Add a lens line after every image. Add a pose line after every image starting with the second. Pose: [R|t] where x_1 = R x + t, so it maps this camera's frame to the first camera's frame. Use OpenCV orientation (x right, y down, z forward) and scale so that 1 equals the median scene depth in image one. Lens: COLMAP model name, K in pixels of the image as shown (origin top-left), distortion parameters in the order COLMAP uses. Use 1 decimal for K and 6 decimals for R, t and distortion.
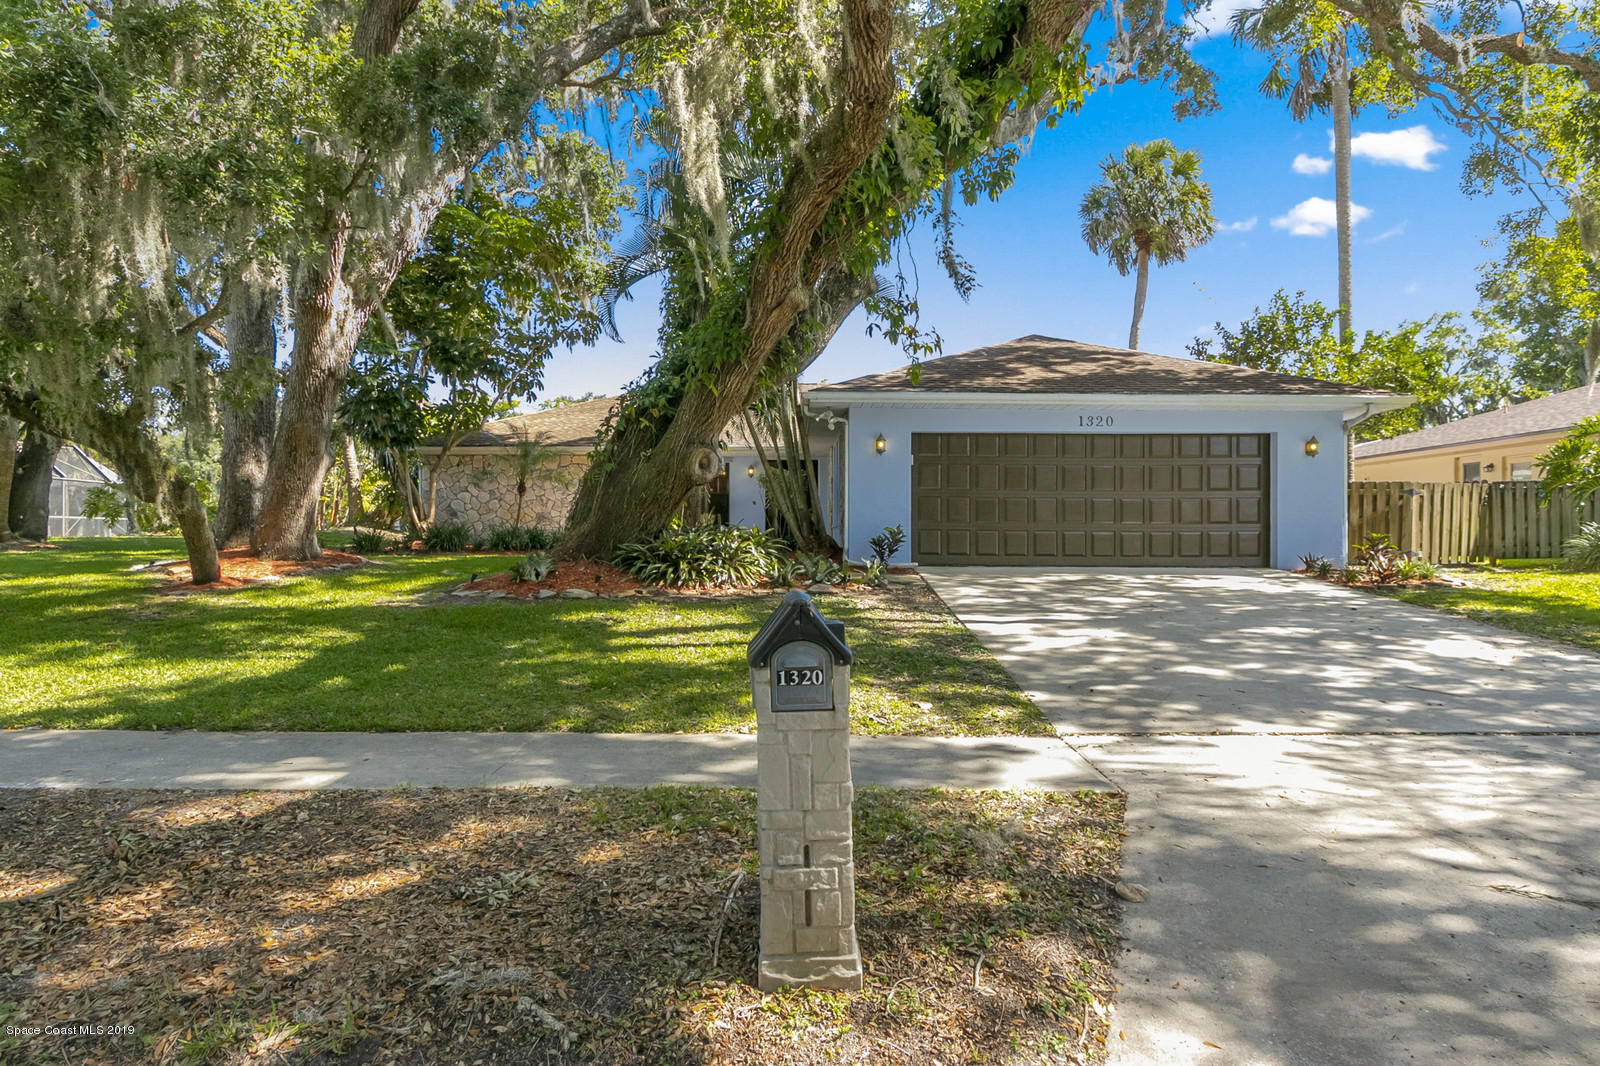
lens RADIAL K [[924.6, 0, 799.6], [0, 924.6, 534.2], [0, 0, 1]] dist [0.007619, -0.002695]
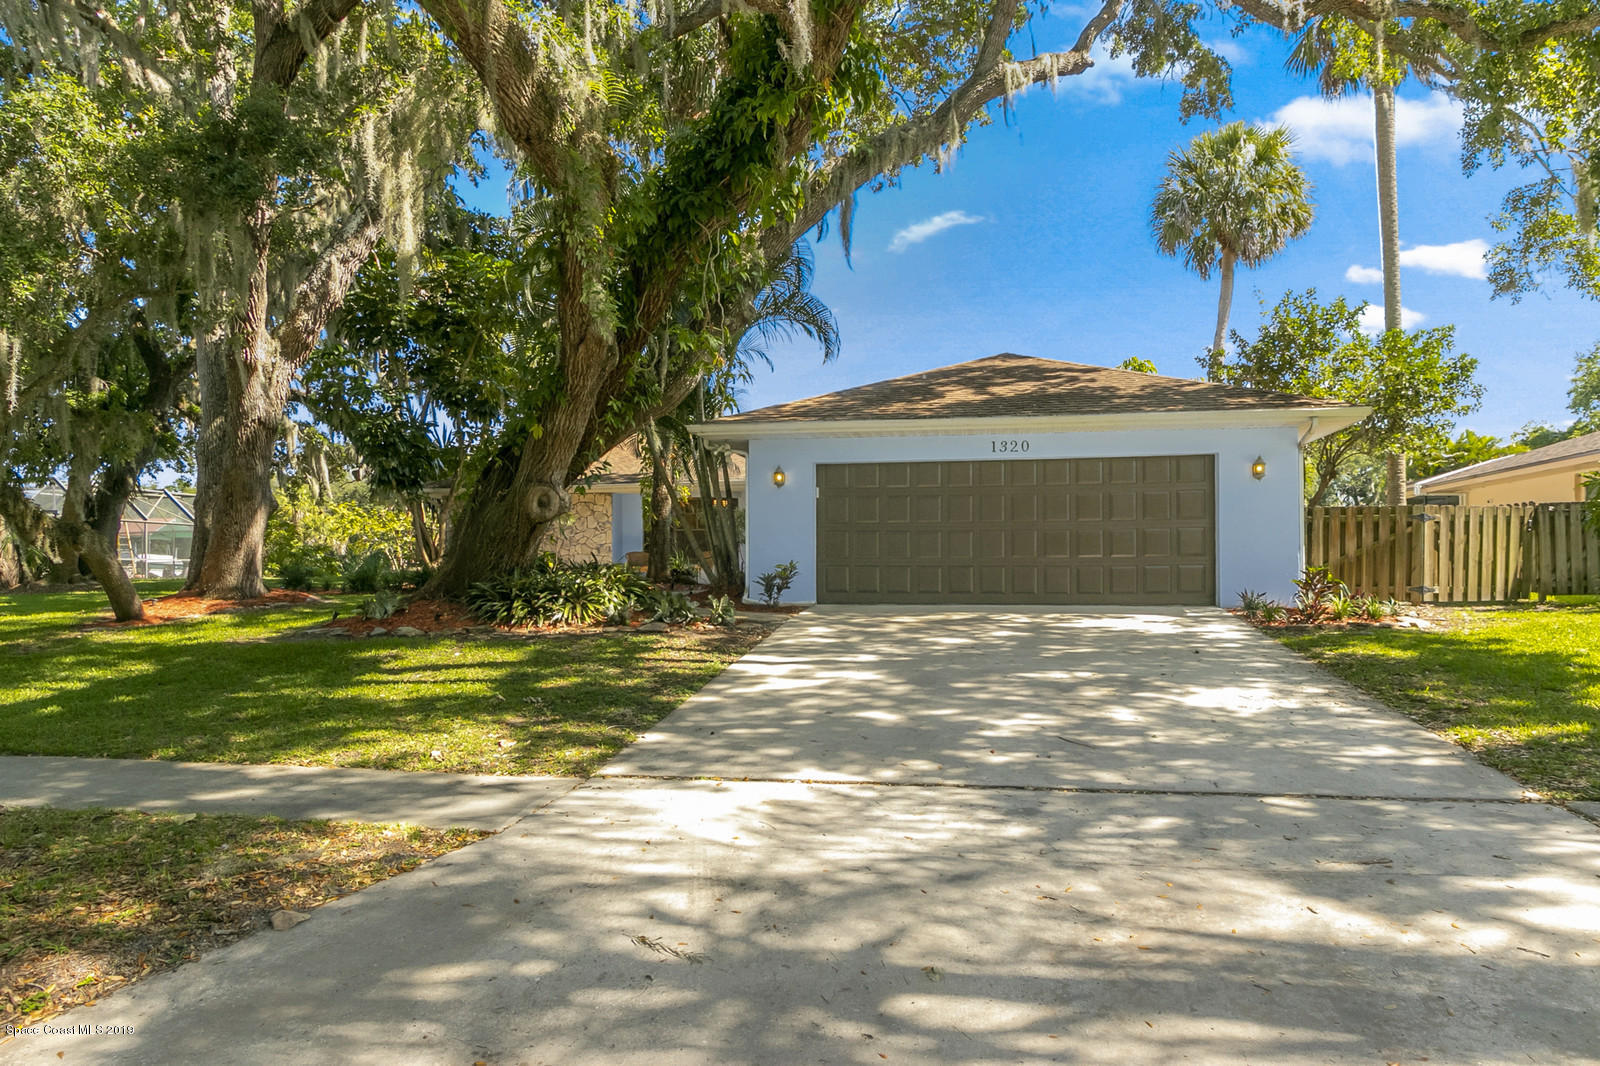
lens RADIAL K [[979.8, 0, 807.6], [0, 979.8, 562.1], [0, 0, 1]] dist [-0.002167, 0.002888]
pose [[0.984902, -0.008676, -0.172896, 0.284561], [0.007079, 0.999926, -0.009854, 0.000961], [0.172969, 0.008481, 0.984891, 0.007730]]
